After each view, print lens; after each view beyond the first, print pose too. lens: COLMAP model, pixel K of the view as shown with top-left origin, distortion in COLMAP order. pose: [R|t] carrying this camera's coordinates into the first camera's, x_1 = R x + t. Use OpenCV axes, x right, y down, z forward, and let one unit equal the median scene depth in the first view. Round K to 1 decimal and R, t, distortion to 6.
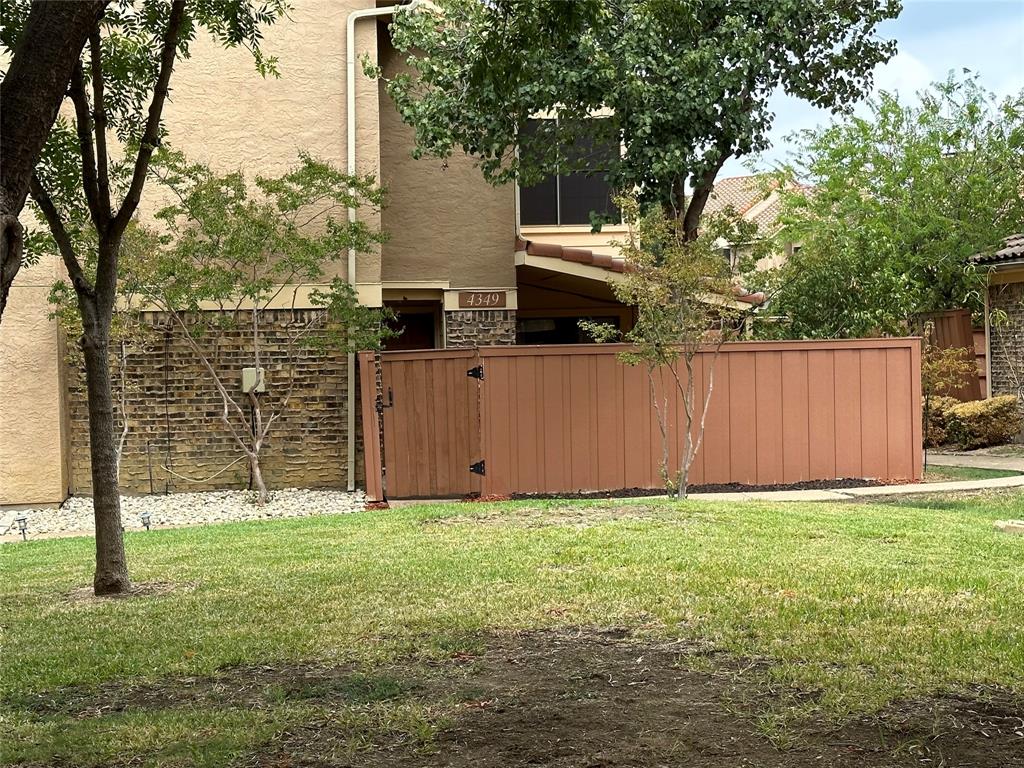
lens RADIAL K [[1867.2, 0, 512.0], [0, 1867.2, 384.0], [0, 0, 1]] dist [0.046373, 0.299695]
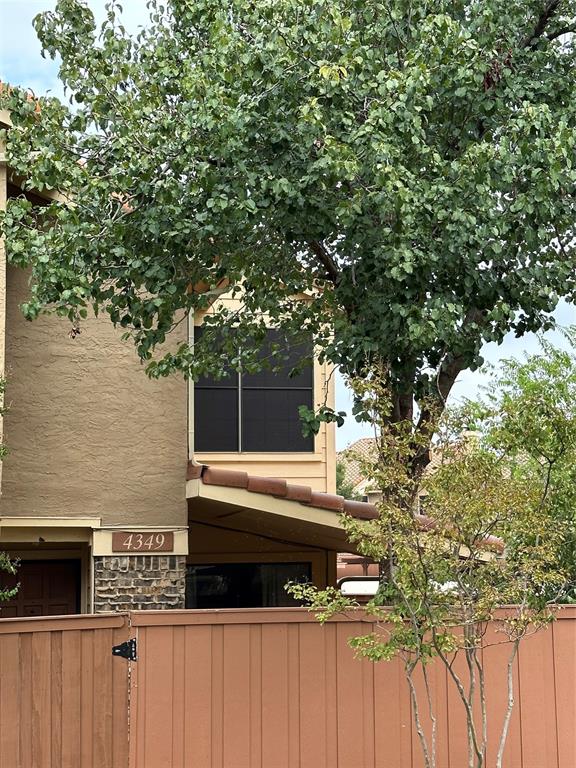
lens RADIAL K [[1400.4, 0, 288.0], [0, 1400.4, 384.0], [0, 0, 1]] dist [0.046373, 0.299695]
pose [[0.997350, 0.018478, 0.070362, 0.002044], [-0.007521, 0.988212, -0.152906, -0.022004], [-0.072358, 0.151971, 0.985733, 0.422846]]
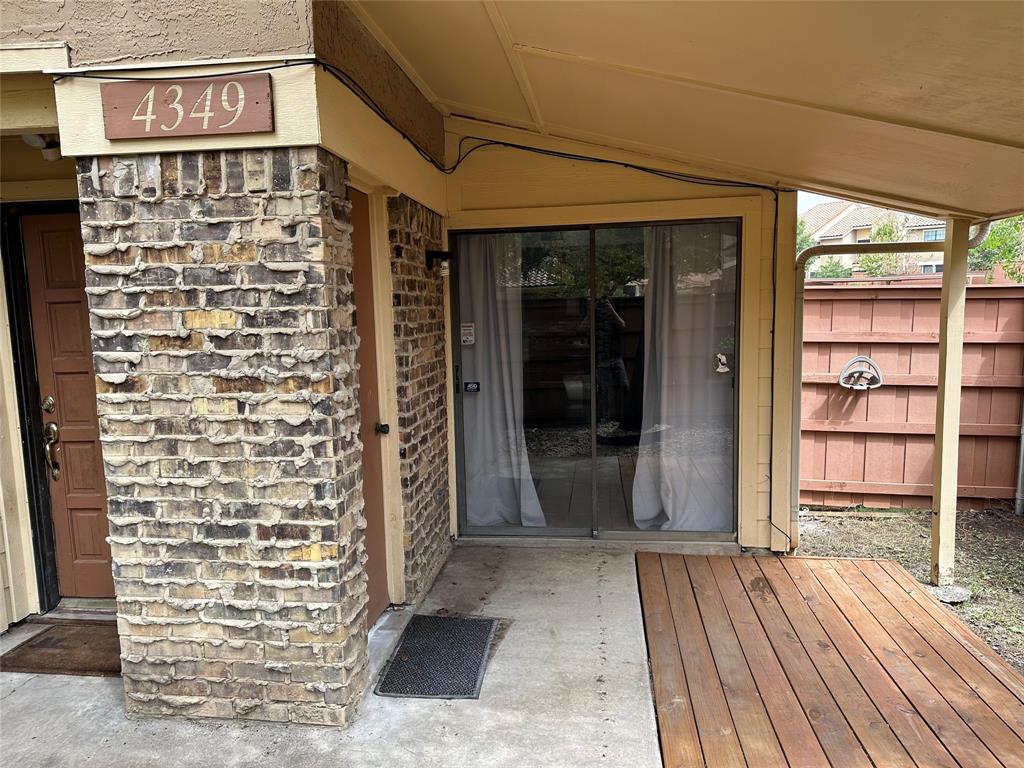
lens RADIAL K [[711.1, 0, 512.0], [0, 711.1, 384.0], [0, 0, 1]] dist [-0.002579, -0.001740]
pose [[0.964027, 0.030187, -0.264085, 0.057263], [-0.004697, 0.995310, 0.096622, -0.016903], [0.265763, -0.091906, 0.959647, 0.936508]]
